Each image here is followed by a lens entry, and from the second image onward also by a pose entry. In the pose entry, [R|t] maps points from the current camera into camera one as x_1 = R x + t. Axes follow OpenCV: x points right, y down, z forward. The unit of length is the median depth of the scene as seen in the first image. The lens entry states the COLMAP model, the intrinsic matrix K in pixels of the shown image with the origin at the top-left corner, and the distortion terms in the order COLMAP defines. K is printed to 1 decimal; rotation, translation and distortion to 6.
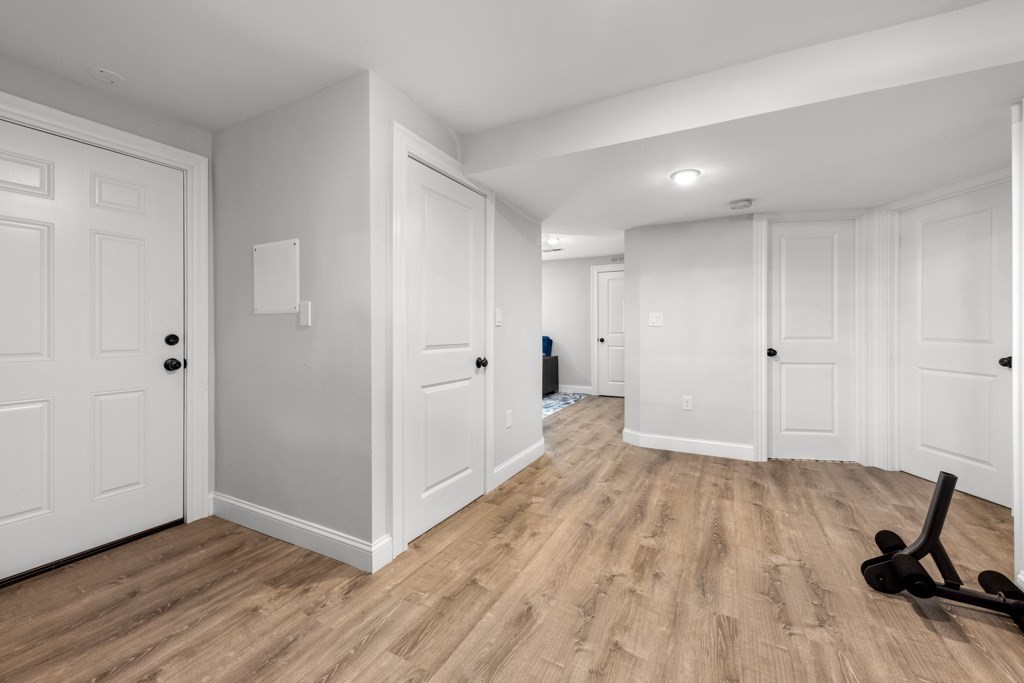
lens RADIAL K [[411.3, 0, 510.7], [0, 411.3, 332.9], [0, 0, 1]] dist [0.002018, -0.003309]
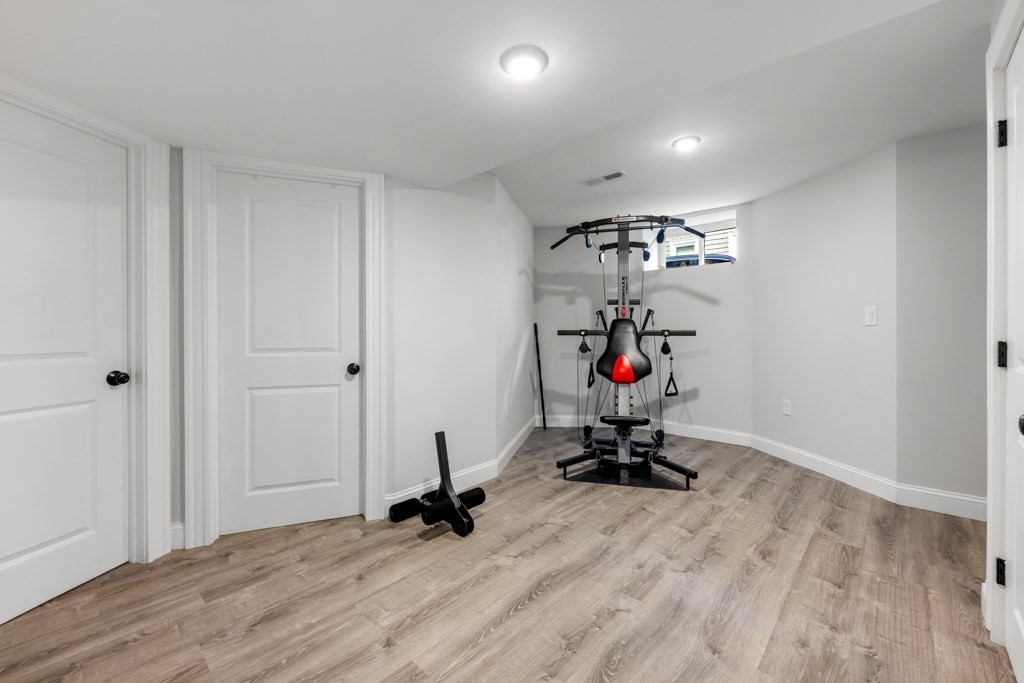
lens RADIAL K [[411.3, 0, 510.7], [0, 411.3, 332.9], [0, 0, 1]] dist [0.002018, -0.003309]
pose [[-0.965628, 0.008335, 0.259793, 0.358255], [0.013668, 0.999731, 0.018728, -0.024922], [-0.259567, 0.021635, -0.965483, 1.883343]]
